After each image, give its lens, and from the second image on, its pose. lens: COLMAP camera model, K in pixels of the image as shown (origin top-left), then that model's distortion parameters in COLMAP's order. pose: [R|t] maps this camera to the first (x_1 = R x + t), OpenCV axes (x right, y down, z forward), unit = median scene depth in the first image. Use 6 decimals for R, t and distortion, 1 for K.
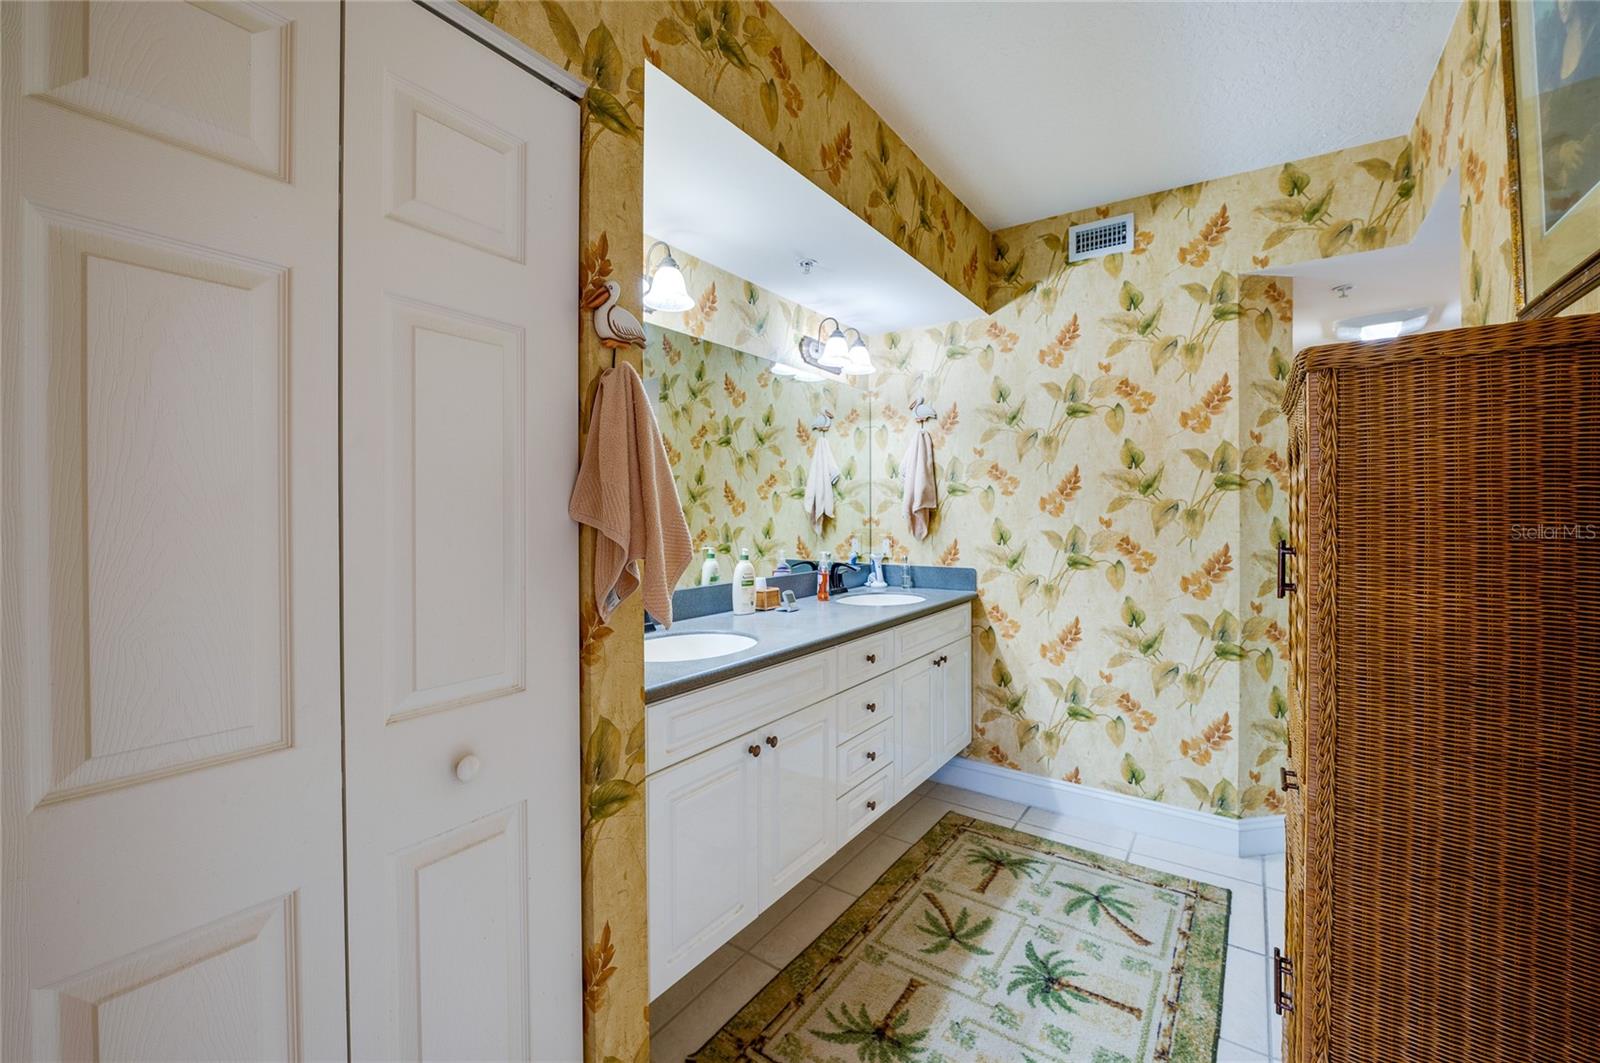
lens RADIAL K [[649.7, 0, 809.2], [0, 649.7, 521.1], [0, 0, 1]] dist [-0.015663, -0.000157]
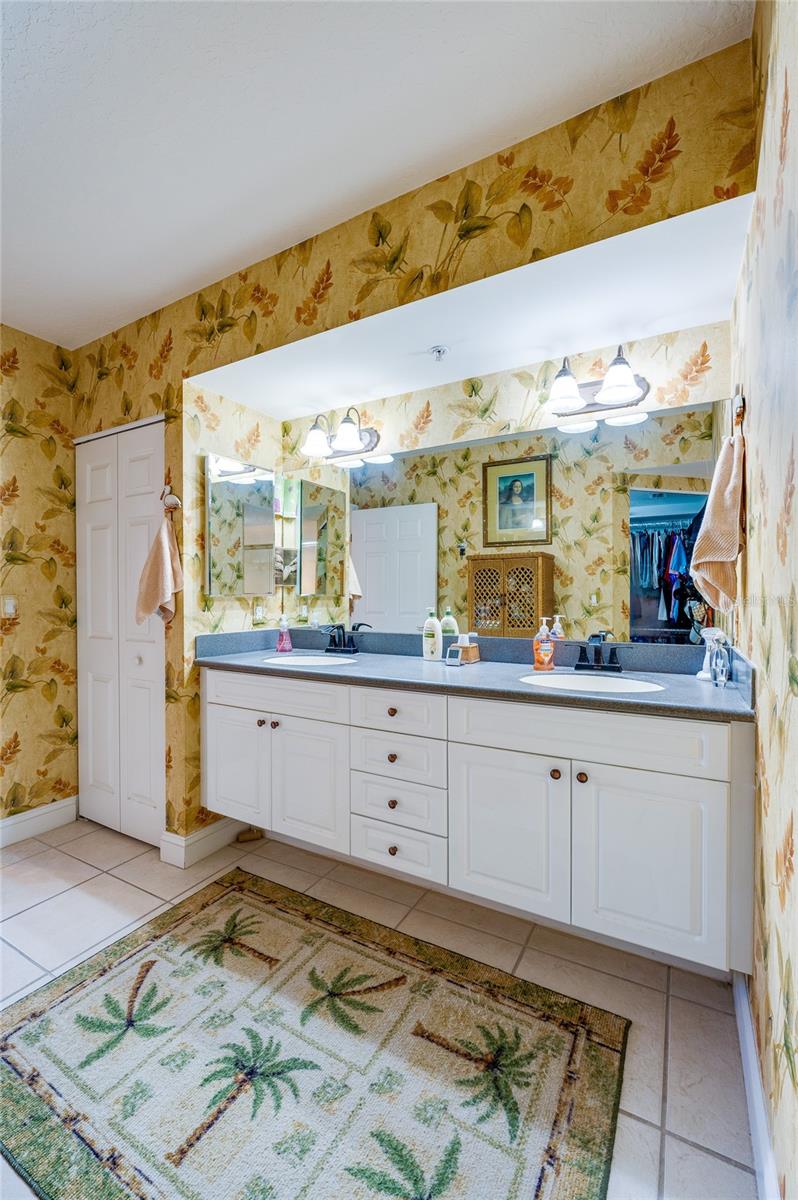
lens RADIAL K [[489.8, 0, 419.0], [0, 489.8, 597.9], [0, 0, 1]] dist [-0.015256, 0.000738]
pose [[0.102816, 0.007765, -0.994670, 1.026532], [-0.009112, 0.999935, 0.006865, 0.022663], [0.994659, 0.008357, 0.102880, 1.100193]]
